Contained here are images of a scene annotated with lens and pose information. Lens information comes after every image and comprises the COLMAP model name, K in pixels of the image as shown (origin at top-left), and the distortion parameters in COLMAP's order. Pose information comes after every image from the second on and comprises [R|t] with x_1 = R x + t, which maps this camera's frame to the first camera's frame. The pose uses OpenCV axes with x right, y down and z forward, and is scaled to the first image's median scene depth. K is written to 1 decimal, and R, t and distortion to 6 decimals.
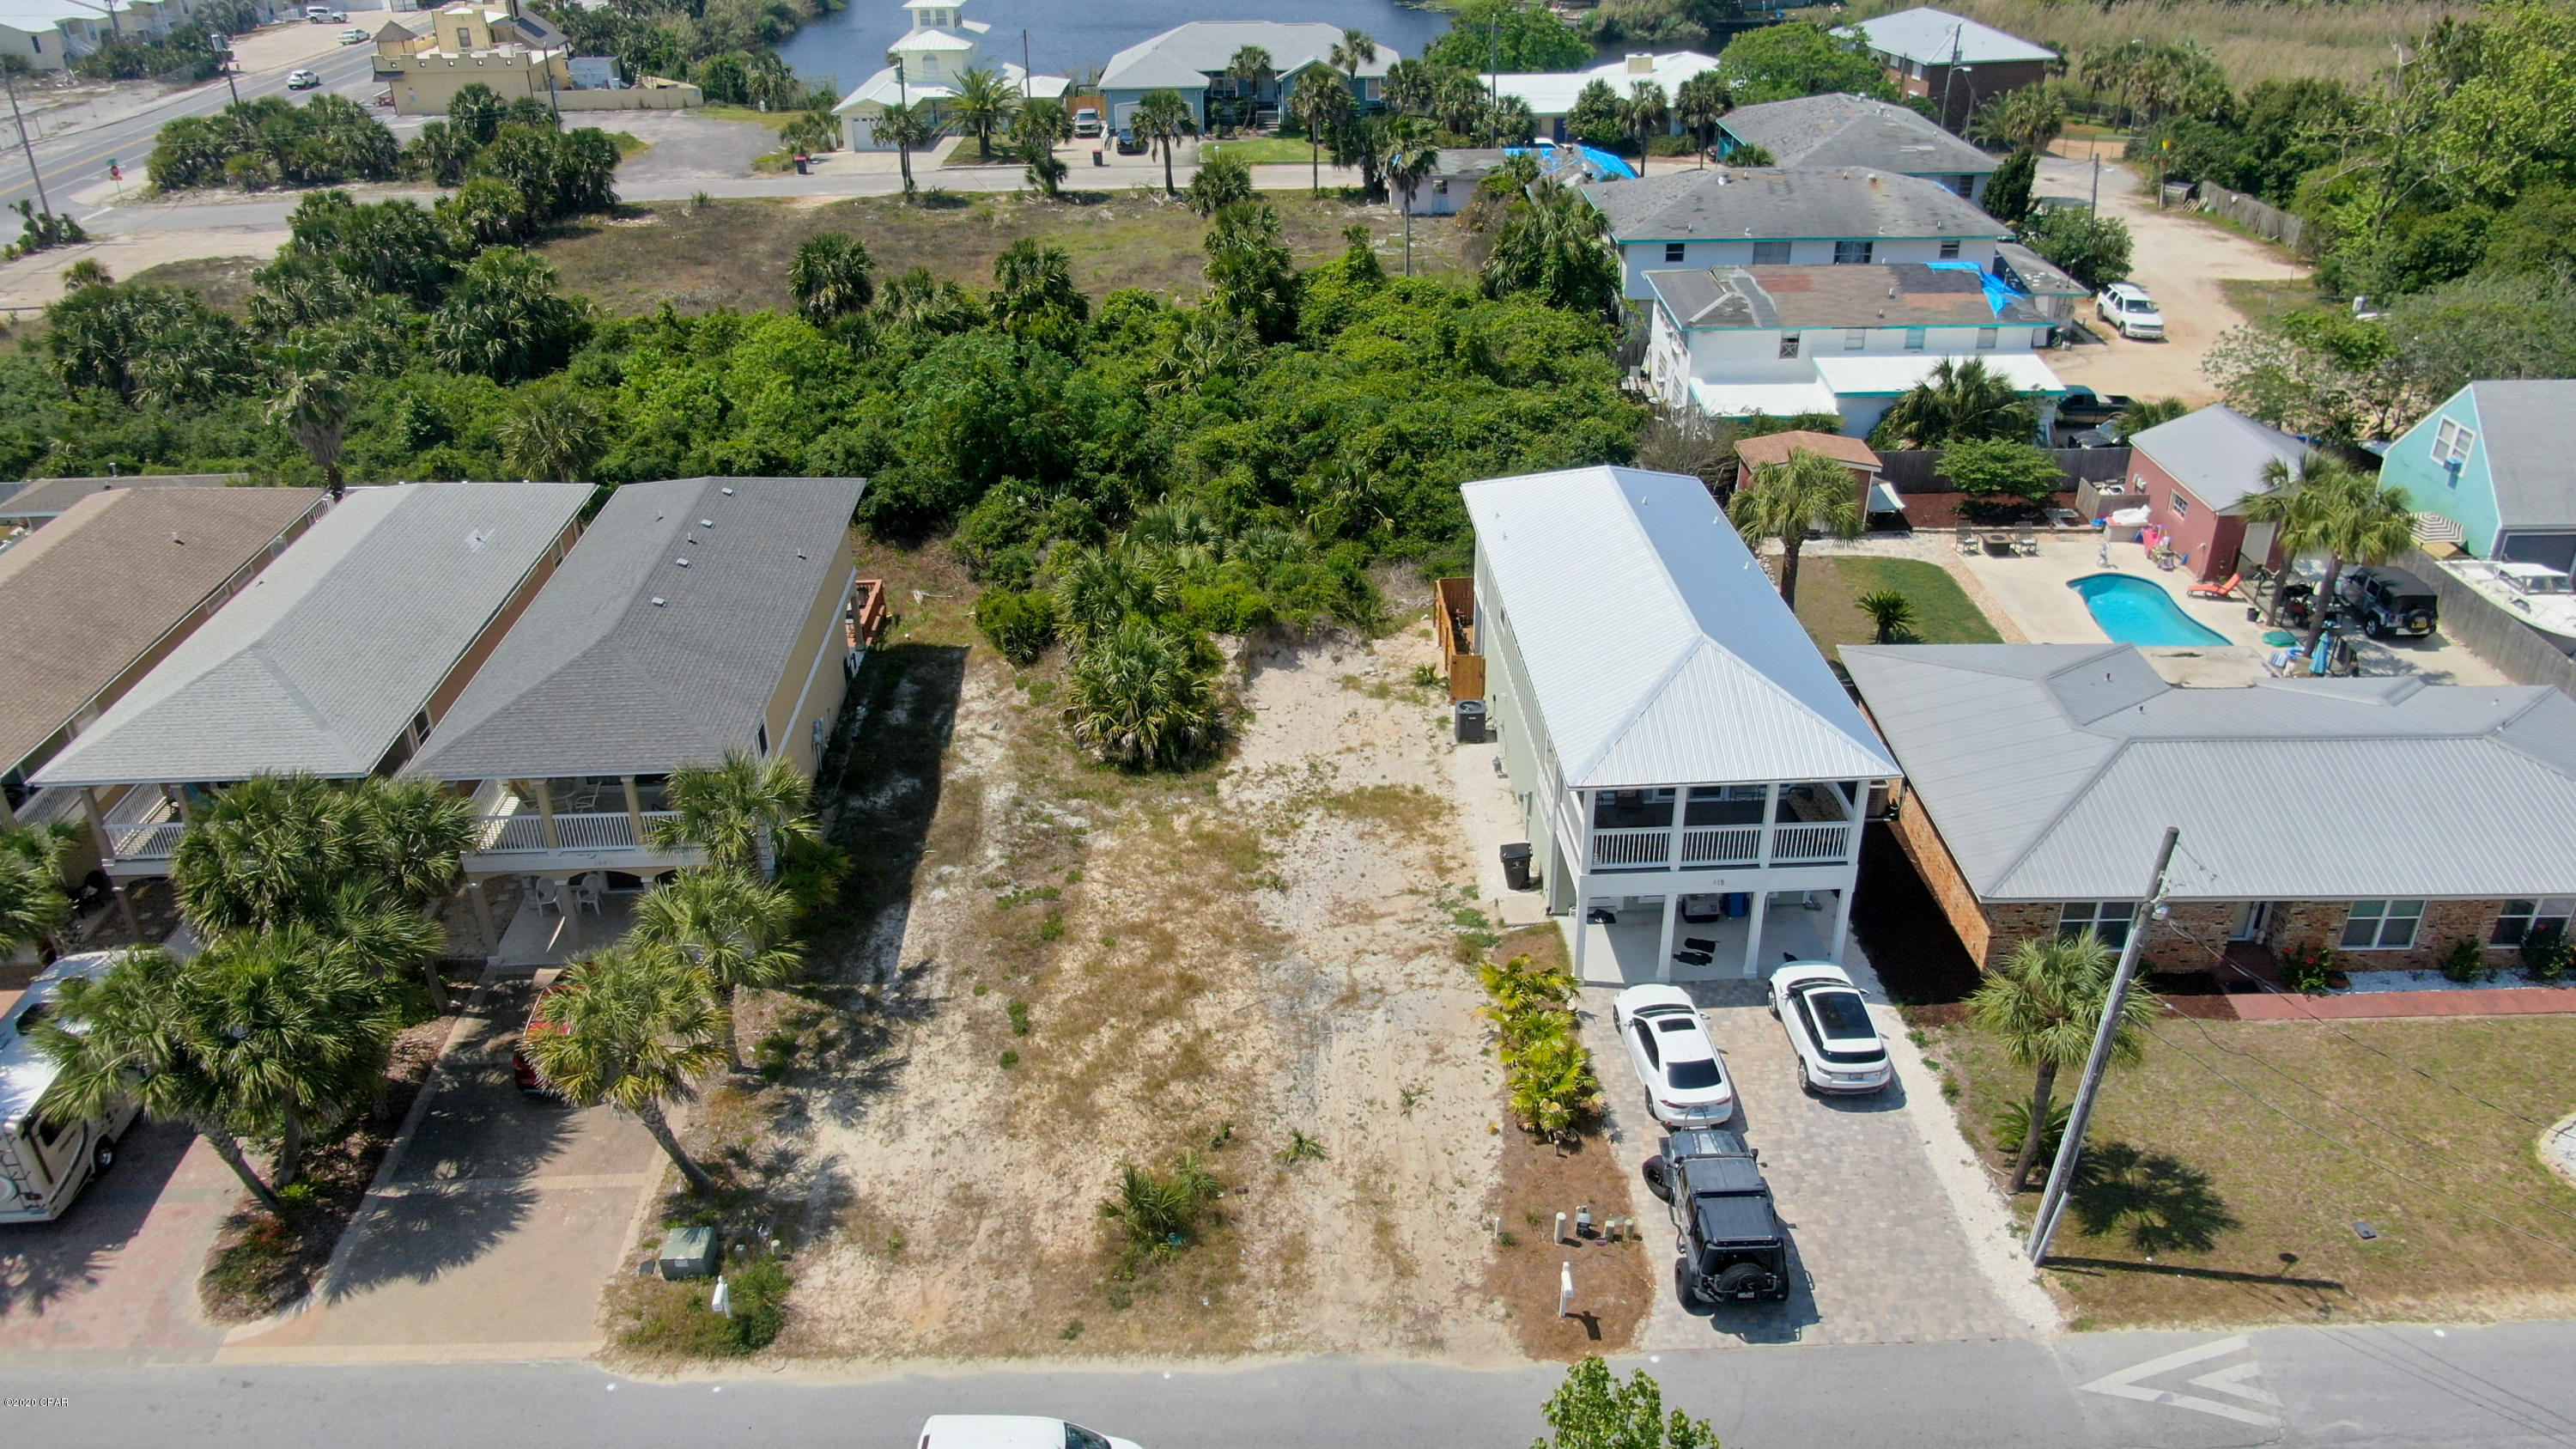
lens RADIAL K [[1861.7, 0, 1288.0], [0, 1861.7, 724.5], [0, 0, 1]] dist [-0.013026, -0.000177]
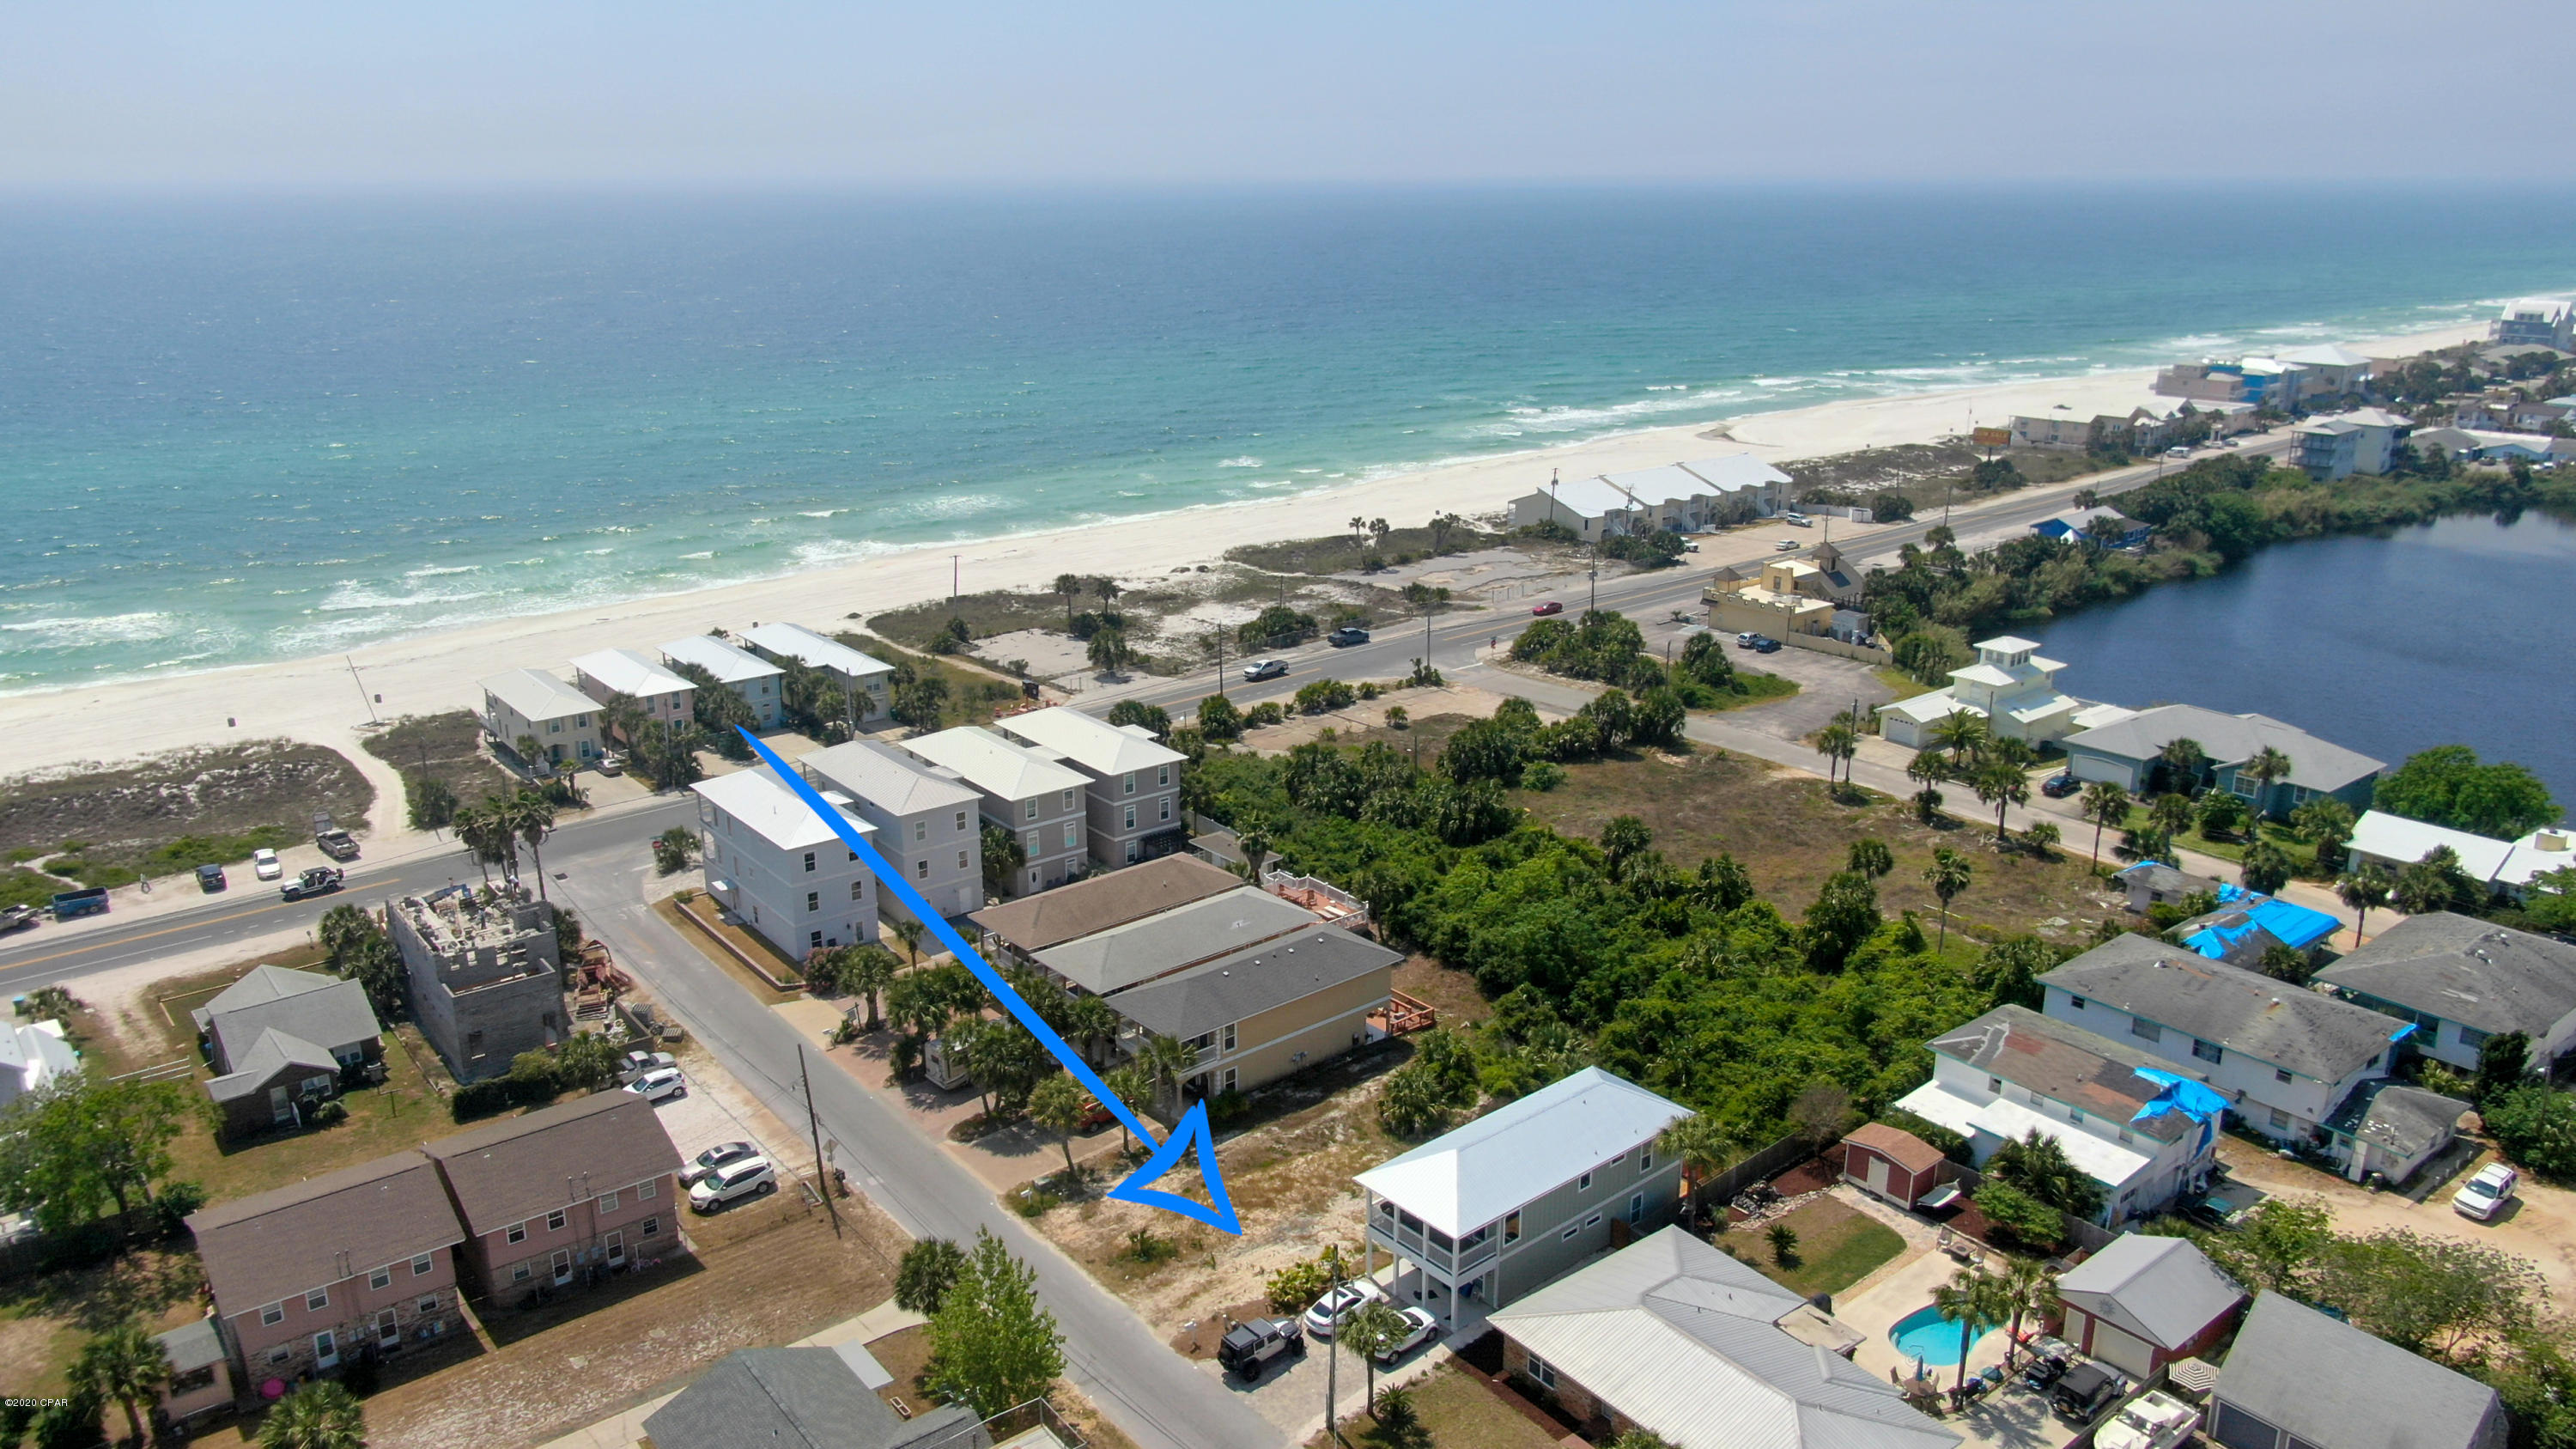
lens RADIAL K [[1875.9, 0, 1288.0], [0, 1875.9, 724.5], [0, 0, 1]] dist [-0.004108, 0.004733]
pose [[0.617279, 0.240872, -0.748964, 1.527536], [-0.374922, 0.926993, -0.010874, -0.386067], [0.691665, 0.287515, 0.662521, -0.682626]]
